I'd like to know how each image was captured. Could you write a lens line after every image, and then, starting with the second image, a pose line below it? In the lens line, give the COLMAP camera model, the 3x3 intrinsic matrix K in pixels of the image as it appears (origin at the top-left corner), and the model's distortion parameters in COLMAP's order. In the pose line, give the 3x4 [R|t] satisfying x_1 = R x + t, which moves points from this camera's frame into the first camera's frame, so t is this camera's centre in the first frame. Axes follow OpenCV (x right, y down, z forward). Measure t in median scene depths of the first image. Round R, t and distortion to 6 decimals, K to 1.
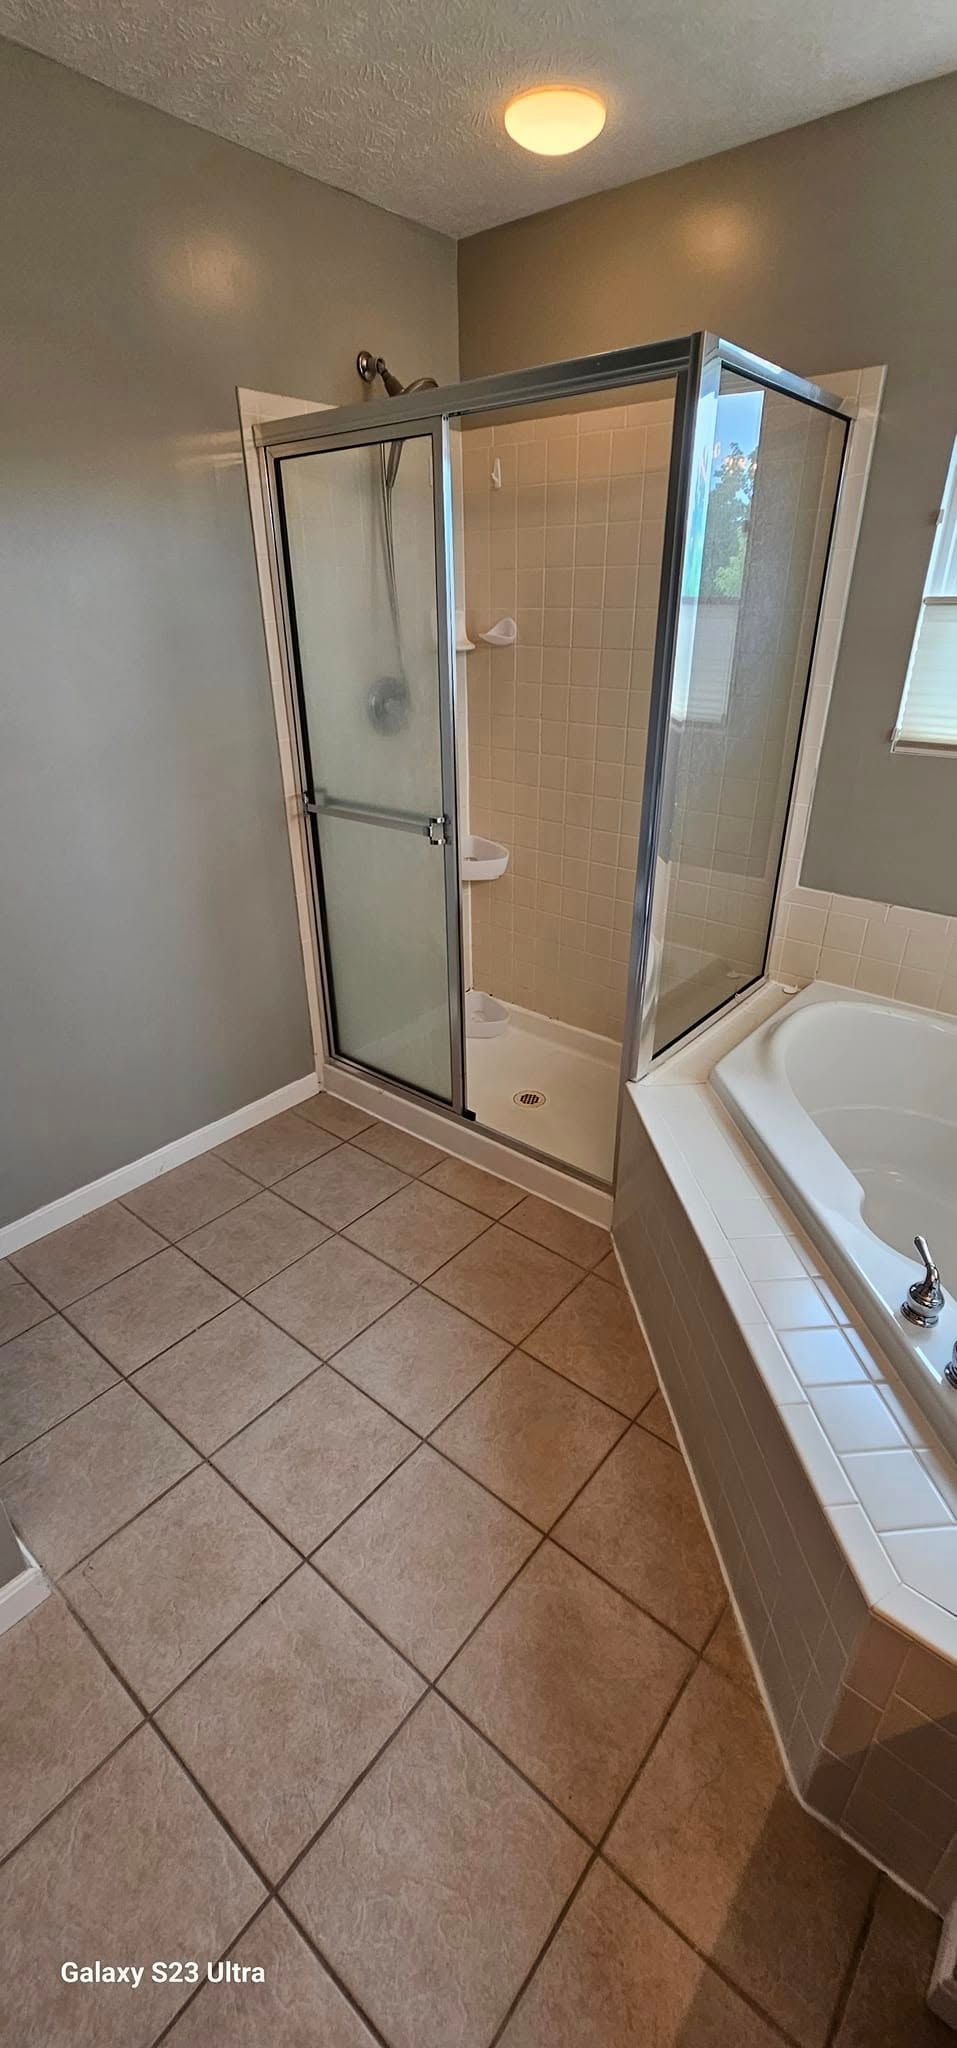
lens RADIAL K [[833.5, 0, 484.5], [0, 833.5, 1023.0], [0, 0, 1]] dist [0.002973, -0.000612]
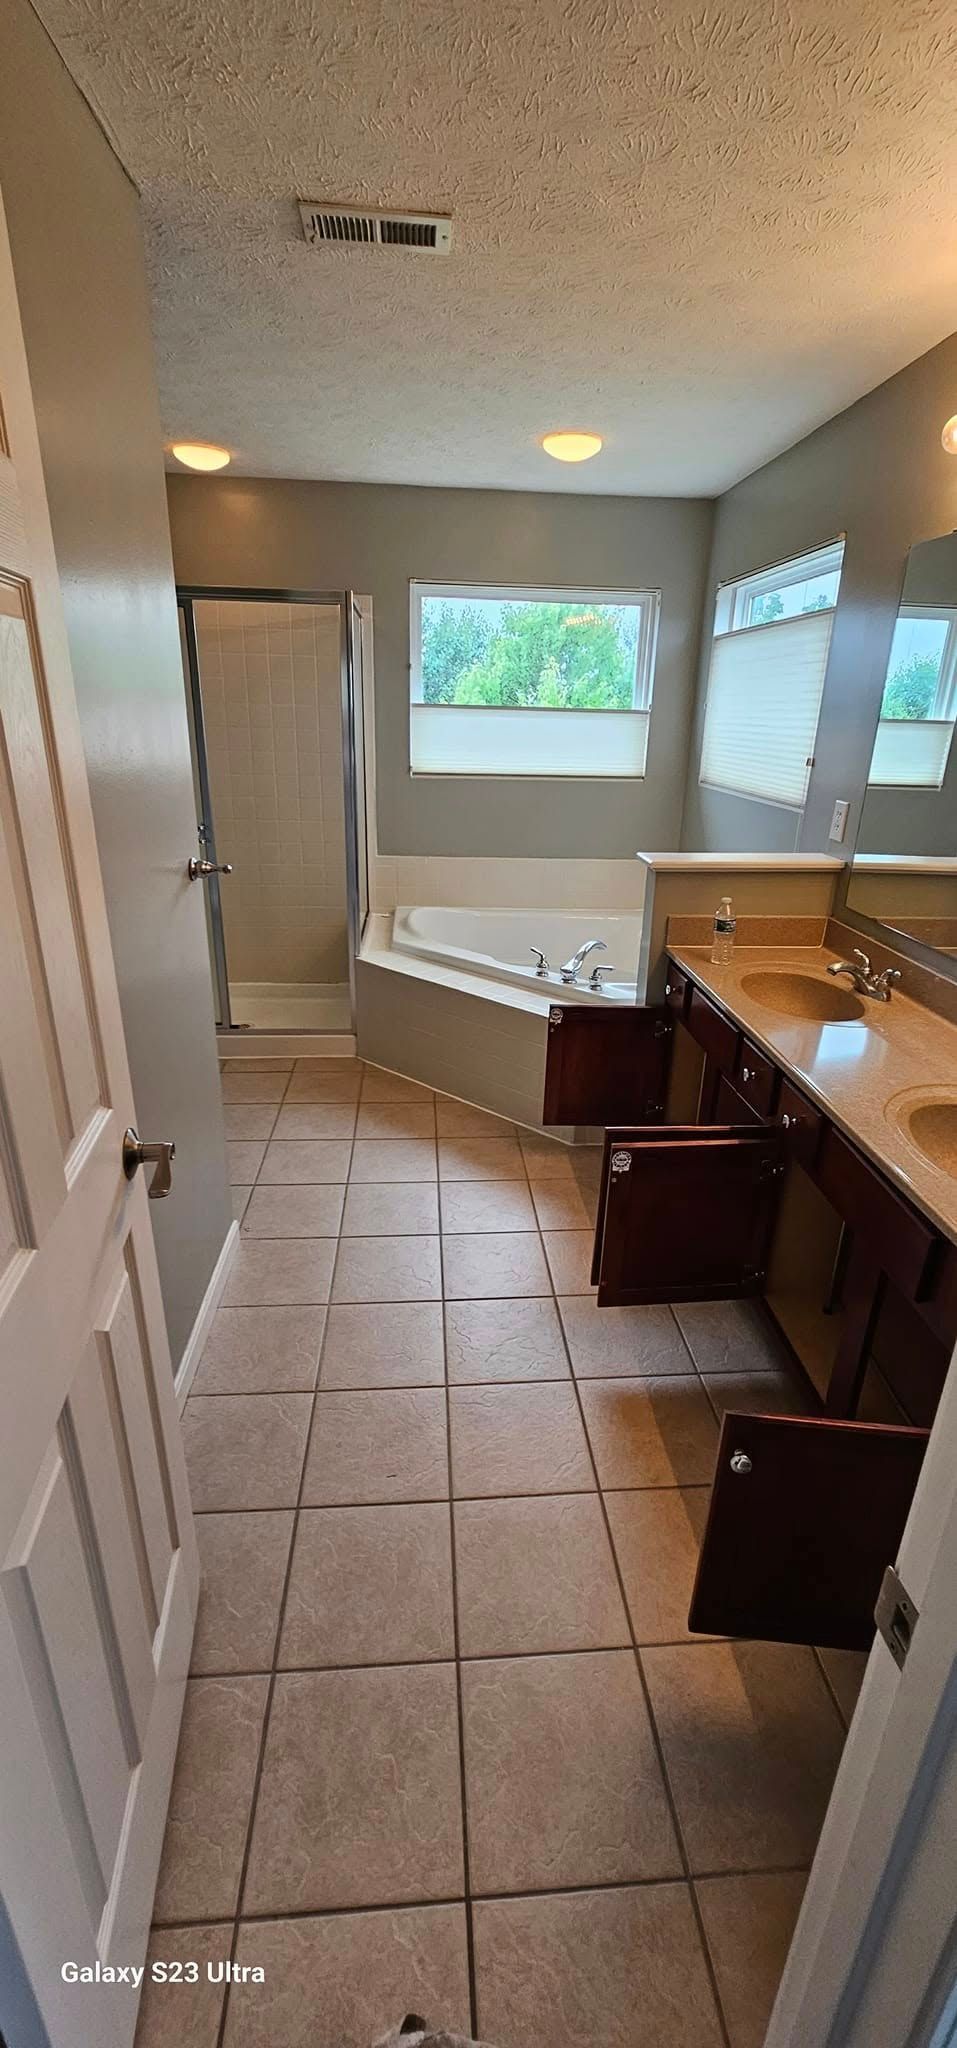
lens RADIAL K [[833.5, 0, 477.1], [0, 833.5, 1025.4], [0, 0, 1]] dist [0.002973, -0.000612]
pose [[0.723075, -0.223447, 0.653632, -0.897521], [0.293834, 0.955855, 0.001711, 0.303095], [-0.625159, 0.190822, 0.756811, -0.522658]]
